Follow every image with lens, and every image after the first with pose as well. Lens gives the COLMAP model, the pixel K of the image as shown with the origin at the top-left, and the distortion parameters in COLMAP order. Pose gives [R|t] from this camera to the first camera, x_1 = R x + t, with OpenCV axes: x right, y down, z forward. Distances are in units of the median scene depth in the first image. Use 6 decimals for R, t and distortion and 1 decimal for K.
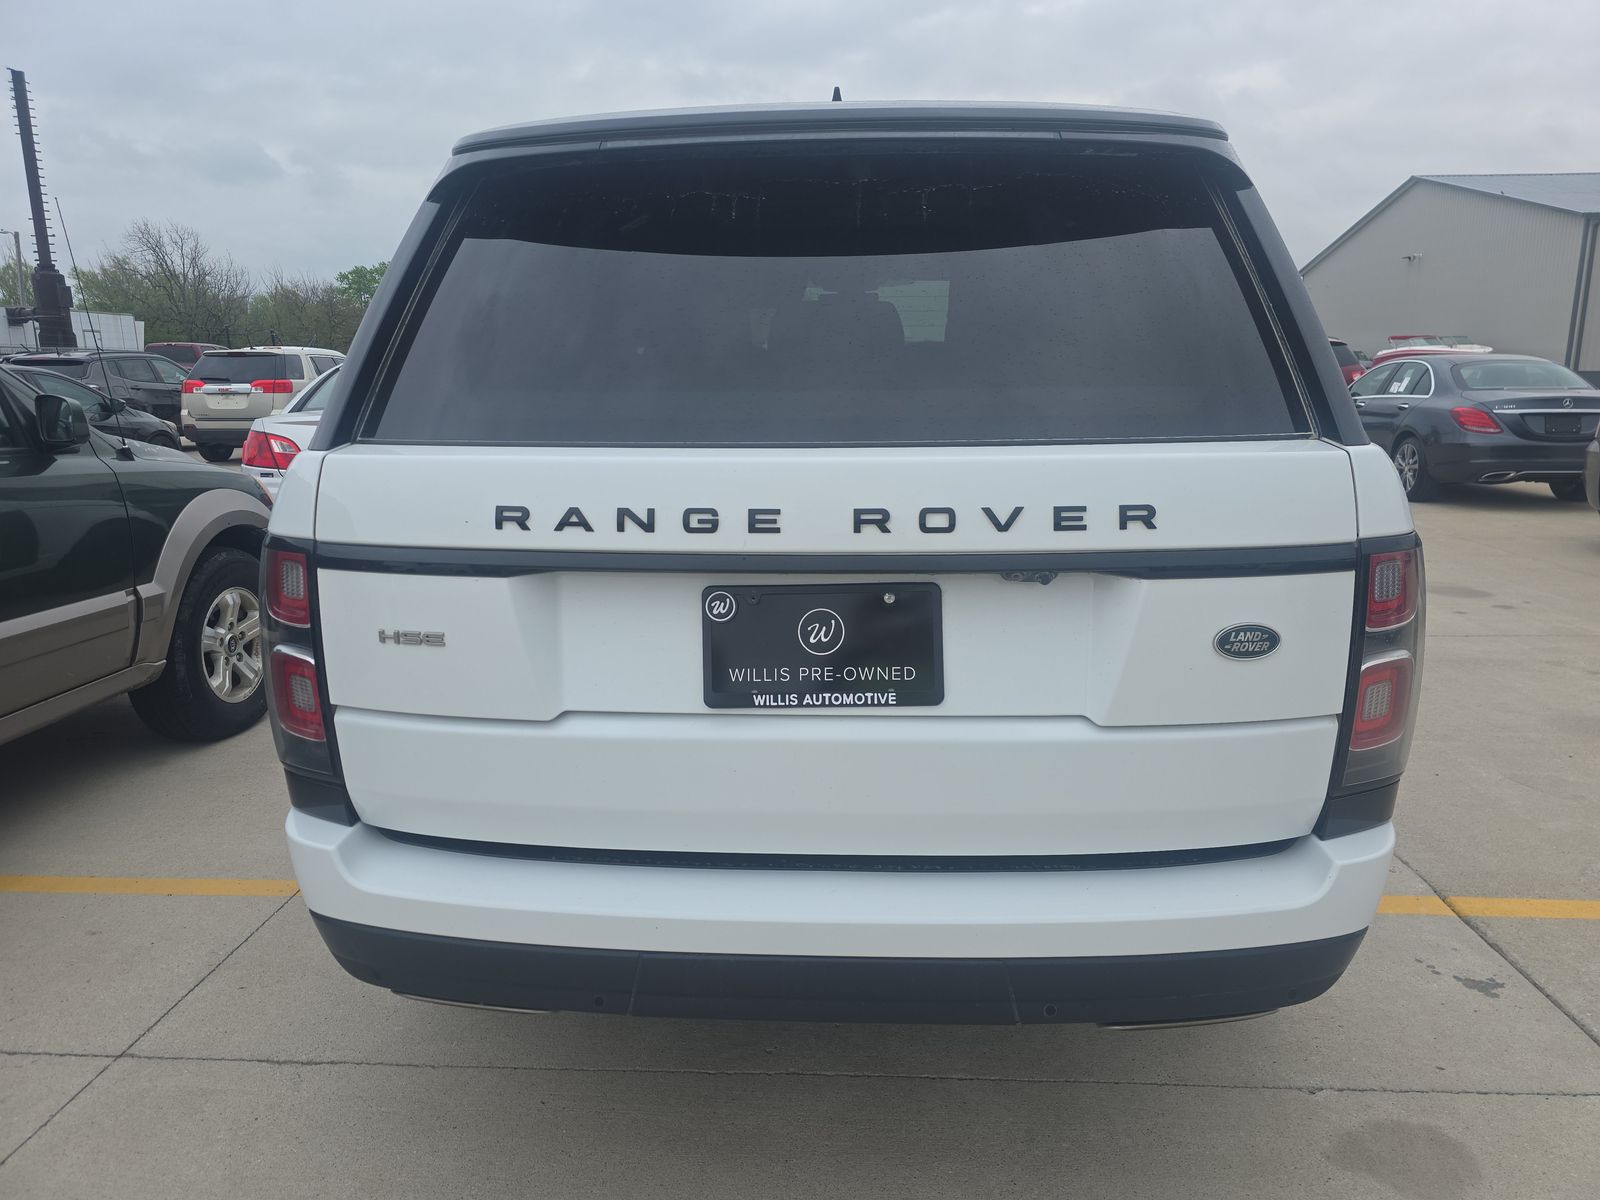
lens RADIAL K [[1113.1, 0, 800.0], [0, 1113.1, 600.0], [0, 0, 1]] dist [0.012680, -0.006235]
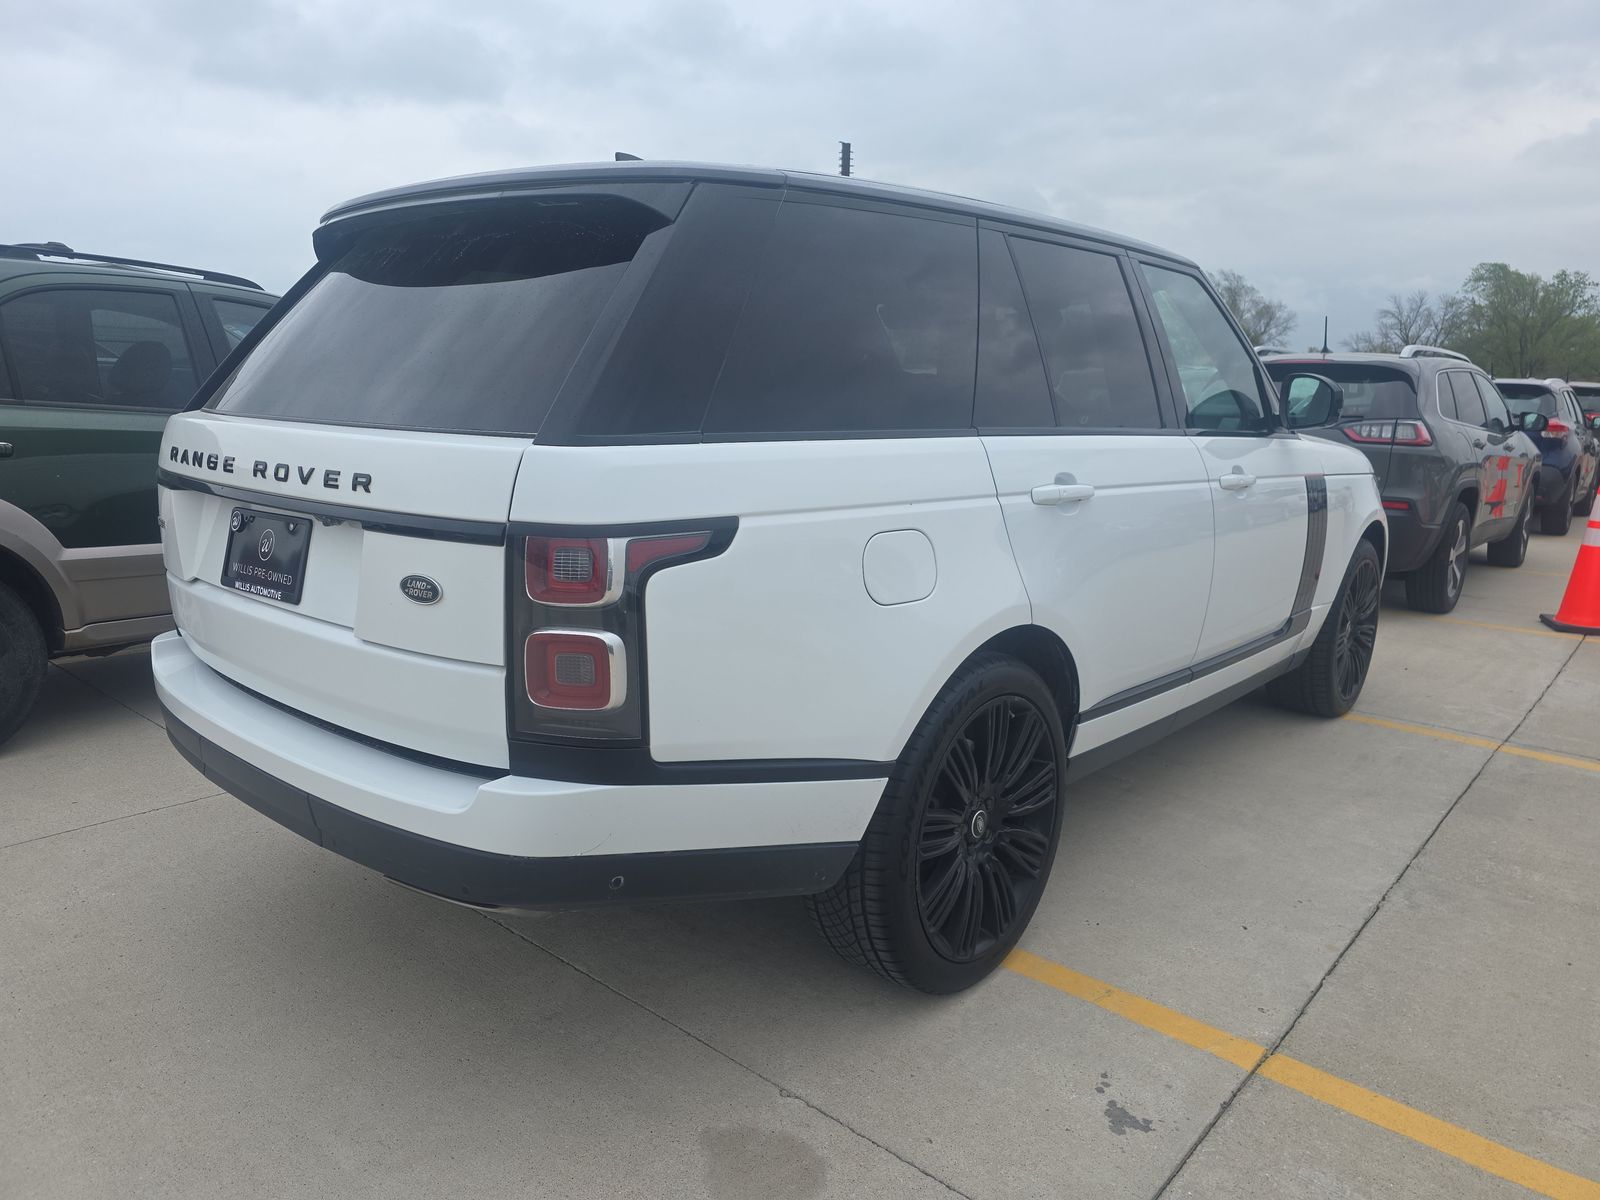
lens RADIAL K [[1113.1, 0, 800.0], [0, 1113.1, 600.0], [0, 0, 1]] dist [0.012680, -0.006235]
pose [[0.789168, 0.146151, -0.596535, 1.479191], [-0.159012, 0.986777, 0.031400, -0.058630], [0.593236, 0.070076, 0.801972, 0.237222]]
